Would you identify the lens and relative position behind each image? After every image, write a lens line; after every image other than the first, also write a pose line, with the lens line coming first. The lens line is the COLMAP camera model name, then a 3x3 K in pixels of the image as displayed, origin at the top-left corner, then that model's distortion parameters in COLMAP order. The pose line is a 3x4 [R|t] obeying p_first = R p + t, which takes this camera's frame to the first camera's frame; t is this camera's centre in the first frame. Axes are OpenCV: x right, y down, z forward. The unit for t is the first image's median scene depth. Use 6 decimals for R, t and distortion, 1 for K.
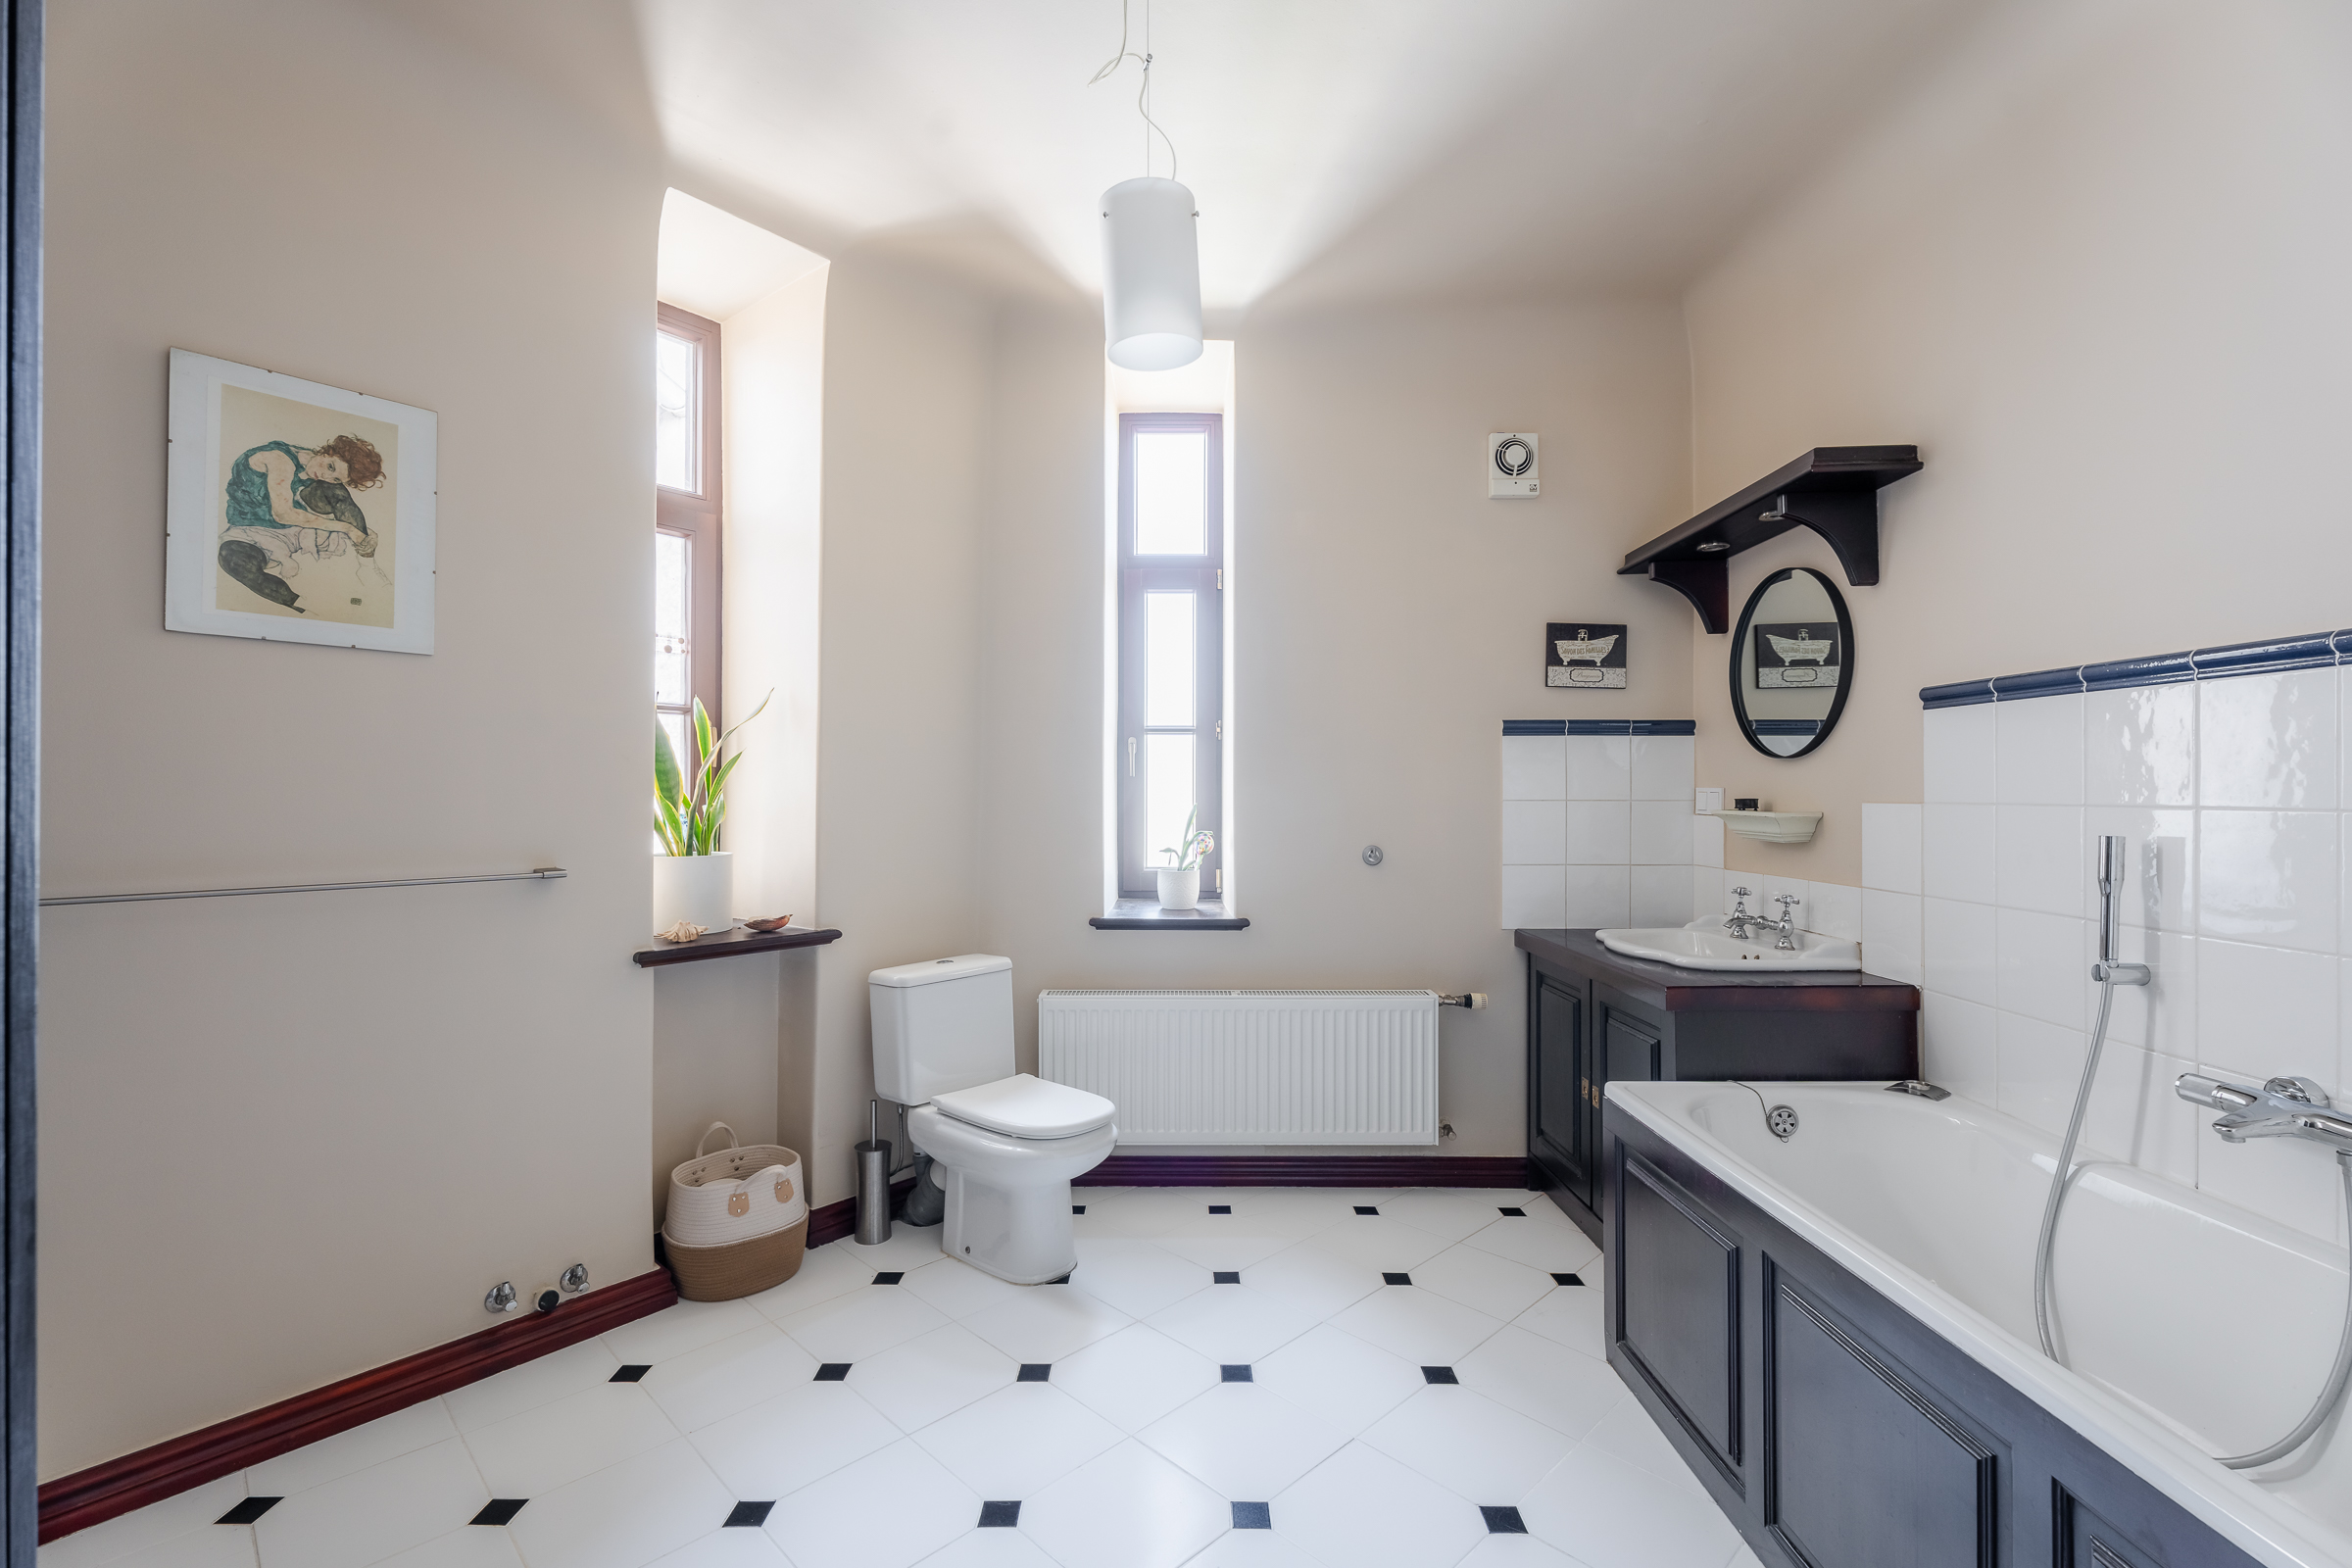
lens RADIAL K [[1047.6, 0, 1160.1], [0, 1047.6, 784.5], [0, 0, 1]] dist [0.005046, -0.002237]
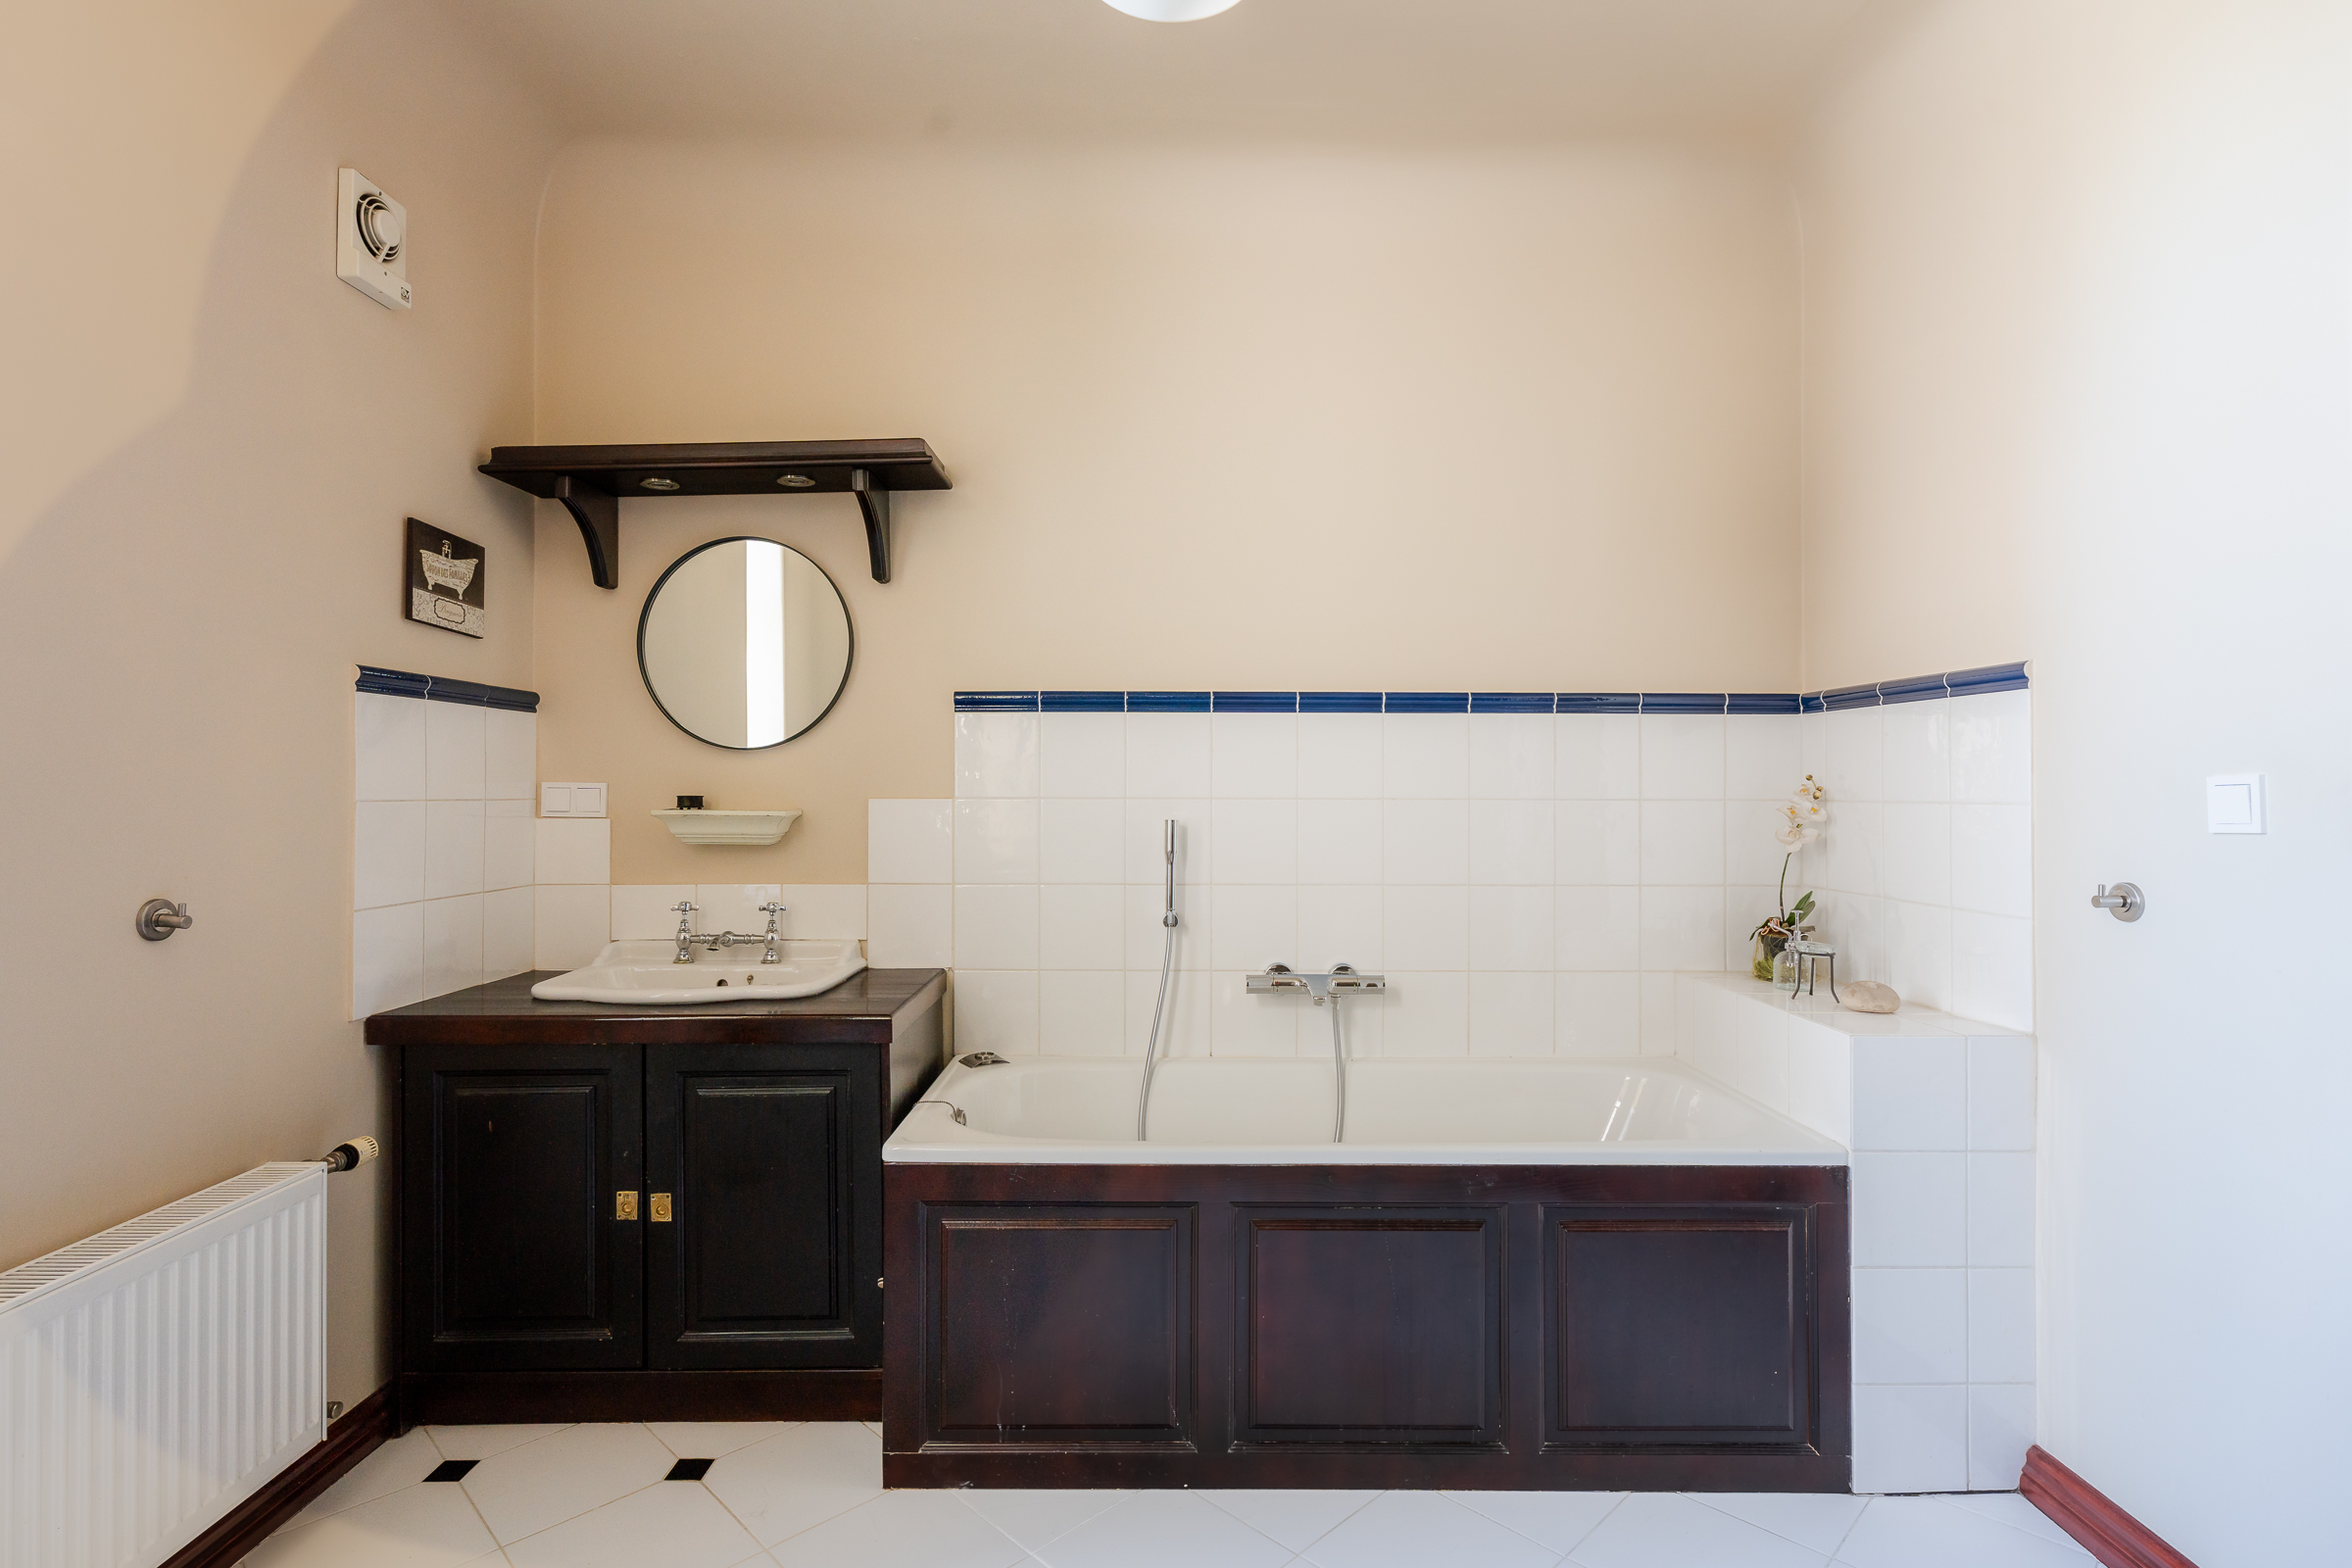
lens RADIAL K [[1151.5, 0, 1170.6], [0, 1151.5, 786.7], [0, 0, 1]] dist [-0.007971, 0.000122]
pose [[-0.010905, 0.006308, 0.999921, -0.455674], [-0.005726, 0.999963, -0.006371, 0.012232], [-0.999924, -0.005795, -0.010869, 0.785159]]
